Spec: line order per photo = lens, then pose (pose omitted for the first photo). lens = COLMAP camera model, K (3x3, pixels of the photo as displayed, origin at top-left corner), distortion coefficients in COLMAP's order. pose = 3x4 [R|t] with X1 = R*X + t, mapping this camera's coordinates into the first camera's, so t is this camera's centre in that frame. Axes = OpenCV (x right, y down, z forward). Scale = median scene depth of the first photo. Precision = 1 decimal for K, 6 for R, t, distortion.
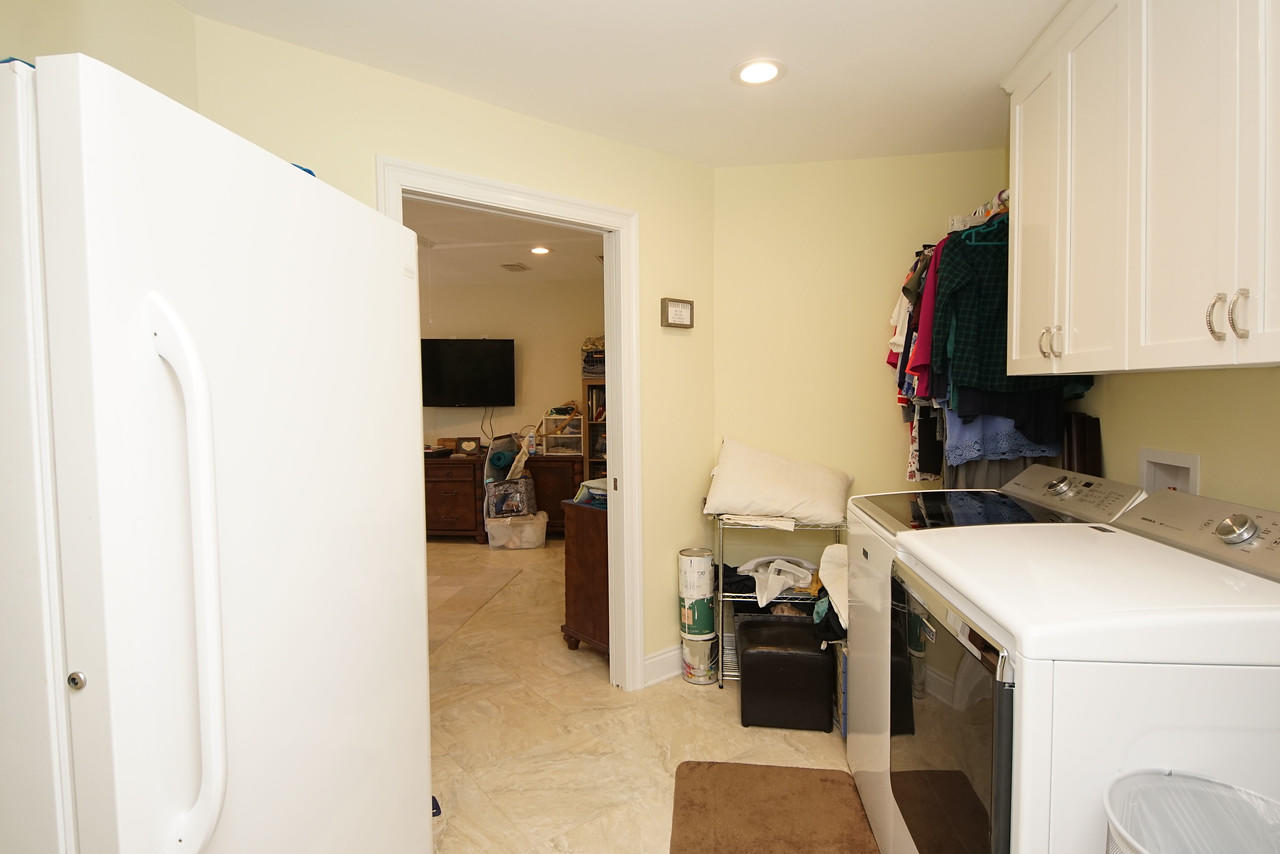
lens RADIAL K [[691.3, 0, 639.6], [0, 691.3, 425.9], [0, 0, 1]] dist [0.018104, -0.019665]
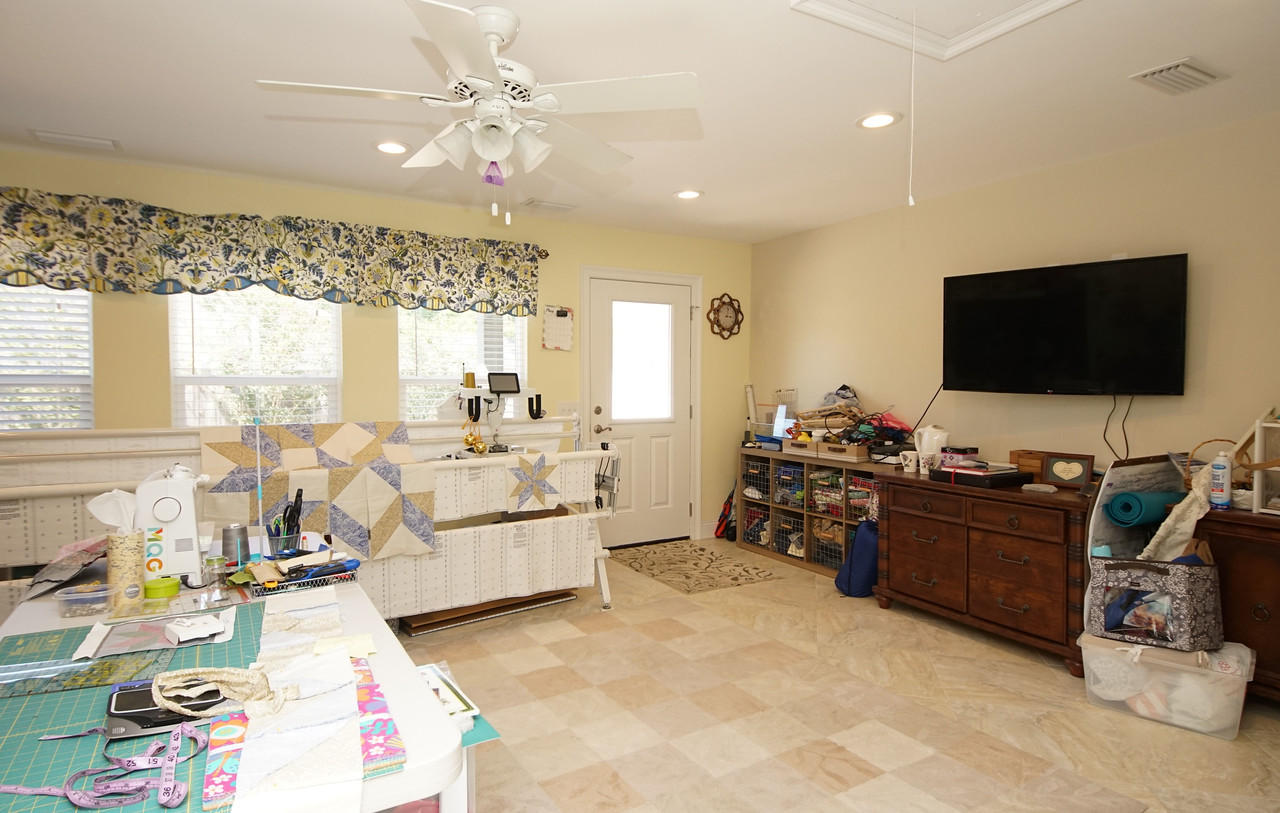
lens RADIAL K [[700.7, 0, 640.4], [0, 700.7, 400.5], [0, 0, 1]] dist [-0.004362, -0.005018]
pose [[0.620052, 0.038425, -0.783619, -0.039743], [-0.045480, 0.998881, 0.012993, -0.015967], [0.783241, 0.027582, 0.621106, 0.444659]]
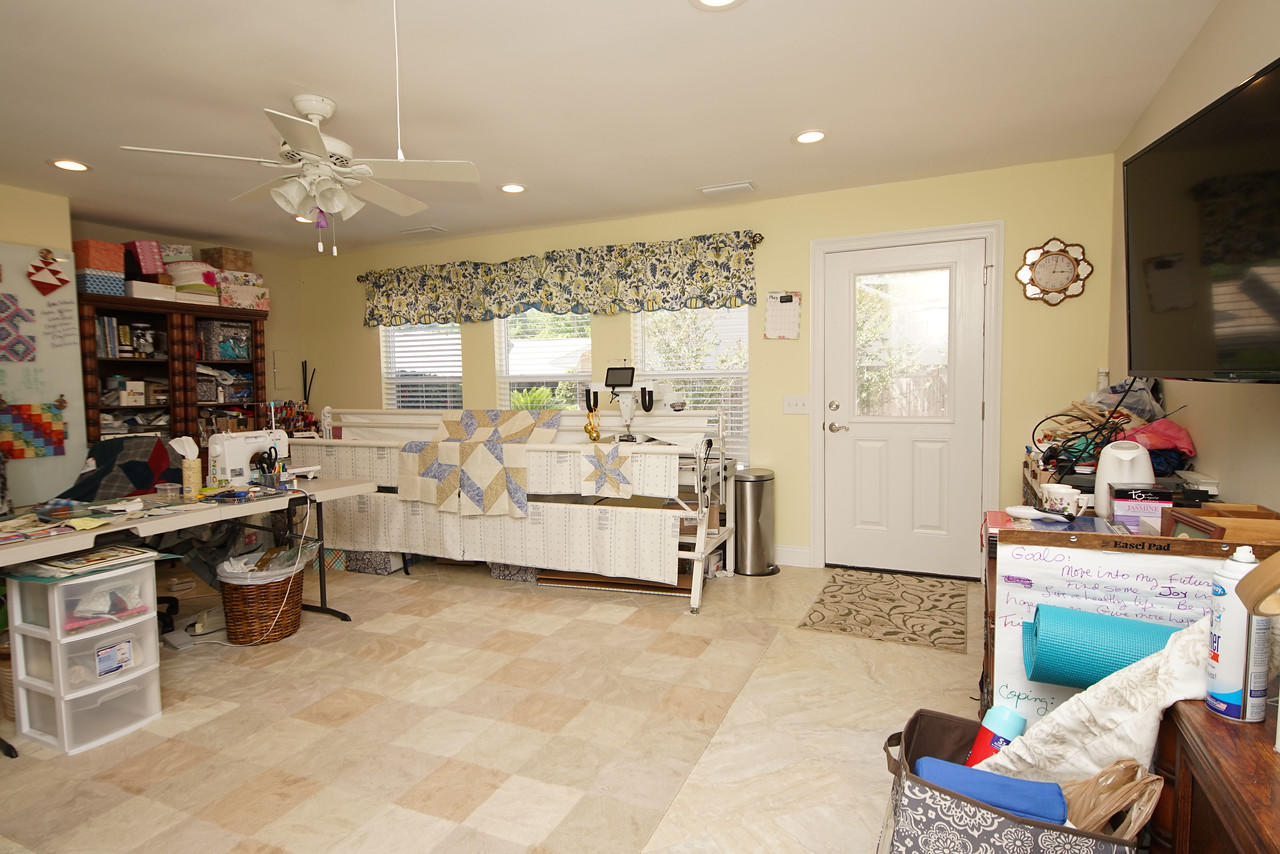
lens RADIAL K [[691.3, 0, 630.7], [0, 691.3, 420.4], [0, 0, 1]] dist [0.018104, -0.019665]
pose [[-0.304299, 0.072148, -0.949840, 0.005616], [-0.019887, 0.996429, 0.082058, -0.027002], [0.952369, 0.043860, -0.301777, 0.818675]]
